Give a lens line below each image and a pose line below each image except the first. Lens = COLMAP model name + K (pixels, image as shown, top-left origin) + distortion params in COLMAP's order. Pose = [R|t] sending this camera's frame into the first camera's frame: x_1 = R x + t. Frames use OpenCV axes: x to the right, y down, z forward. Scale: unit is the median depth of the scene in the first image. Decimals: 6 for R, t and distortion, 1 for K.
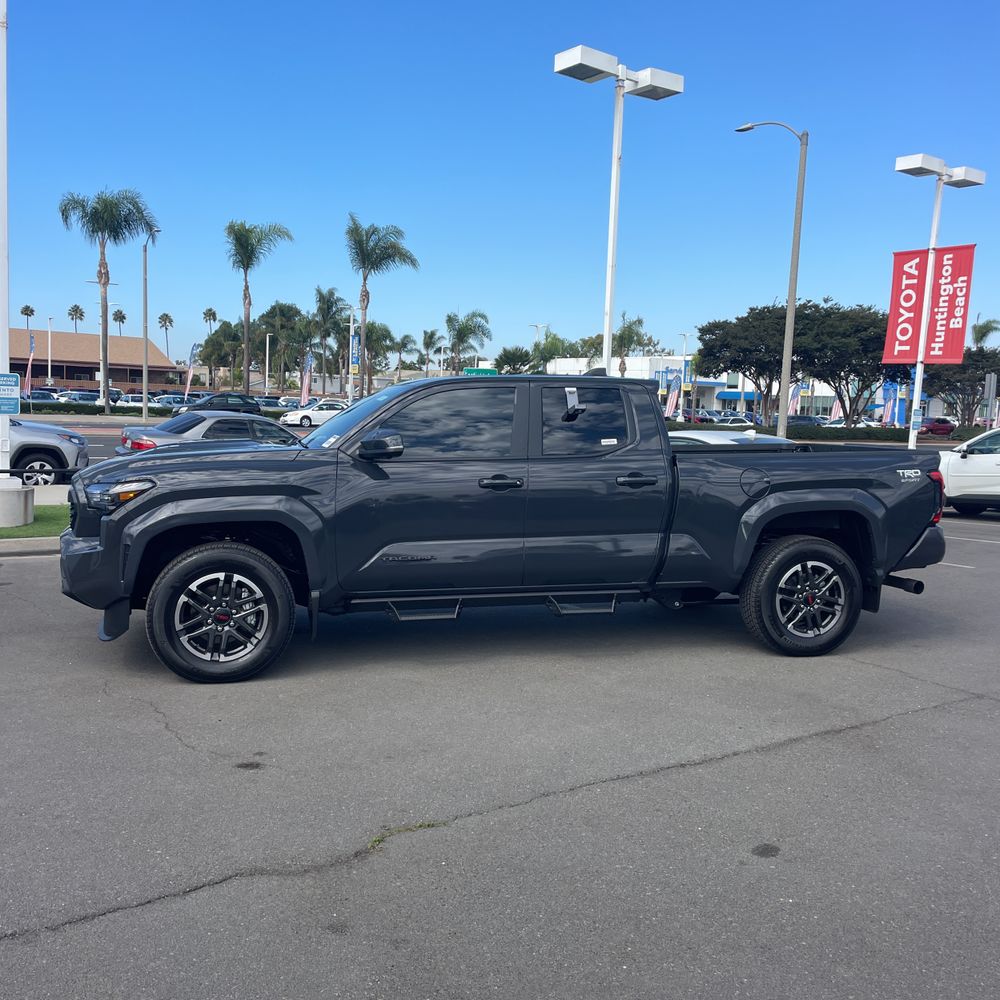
lens RADIAL K [[974.7, 0, 514.7], [0, 974.7, 496.7], [0, 0, 1]] dist [0.078166, -0.095572]
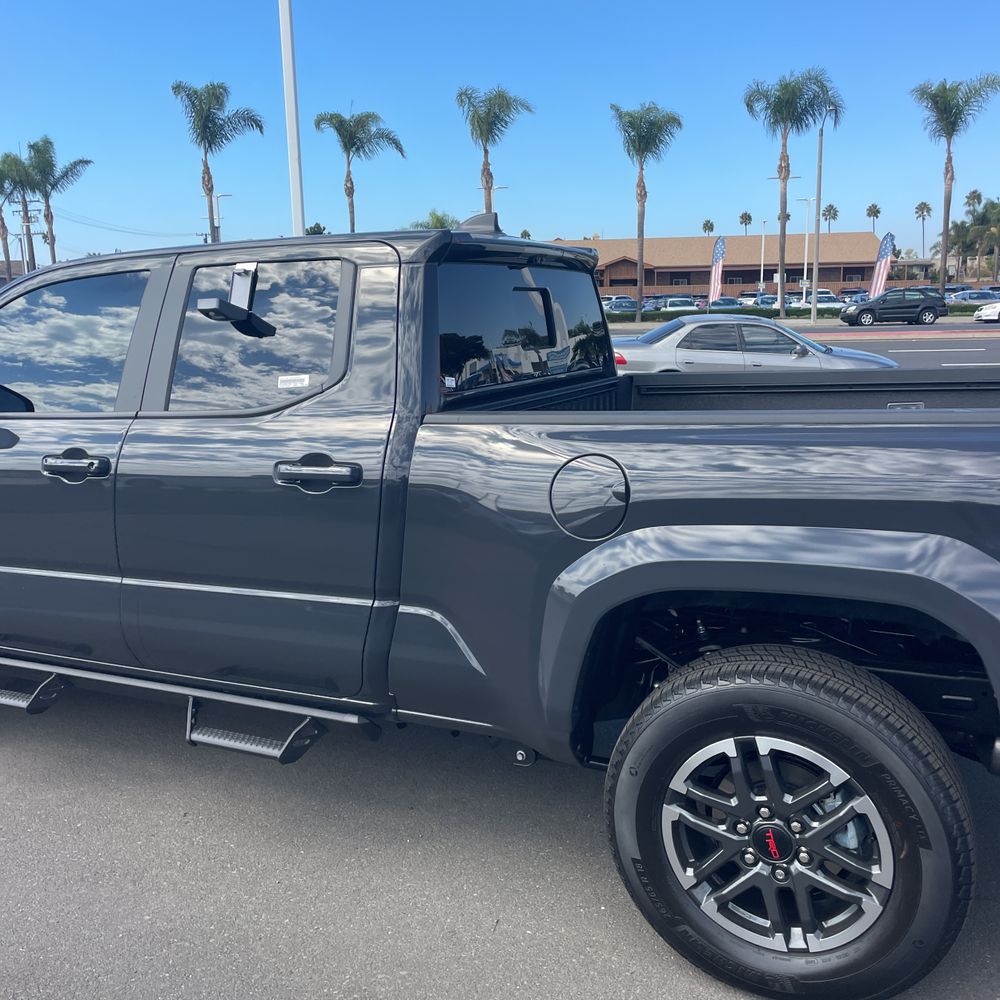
lens RADIAL K [[995.7, 0, 504.6], [0, 995.7, 513.9], [0, 0, 1]] dist [0.083394, -0.109034]
pose [[0.753738, 0.088243, -0.651223, 0.115256], [-0.014304, 0.992912, 0.117988, -0.012627], [0.657019, -0.079617, 0.749658, 0.176086]]
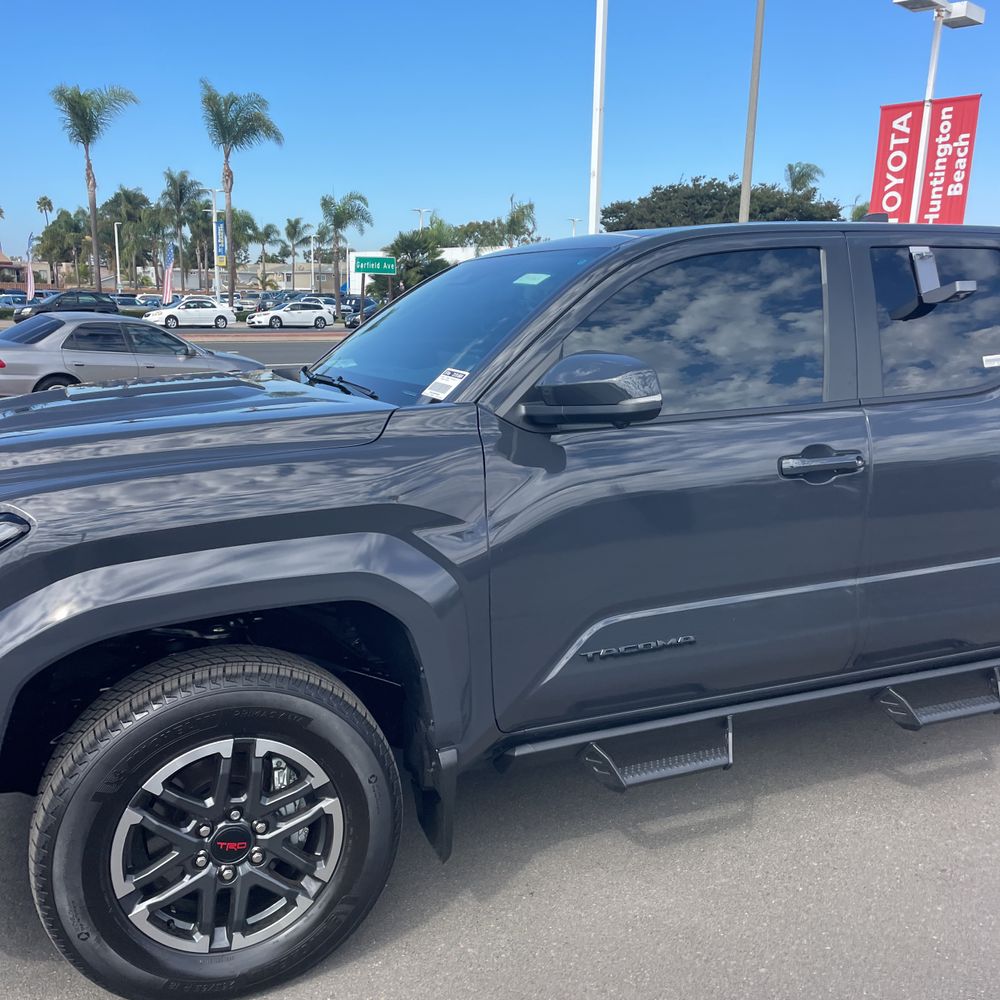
lens RADIAL K [[995.7, 0, 504.6], [0, 995.7, 513.9], [0, 0, 1]] dist [0.083394, -0.109034]
pose [[0.993461, -0.043723, 0.105464, -0.048952], [0.030927, 0.992286, 0.120054, -0.012045], [-0.109900, -0.116007, 0.987150, 0.130620]]
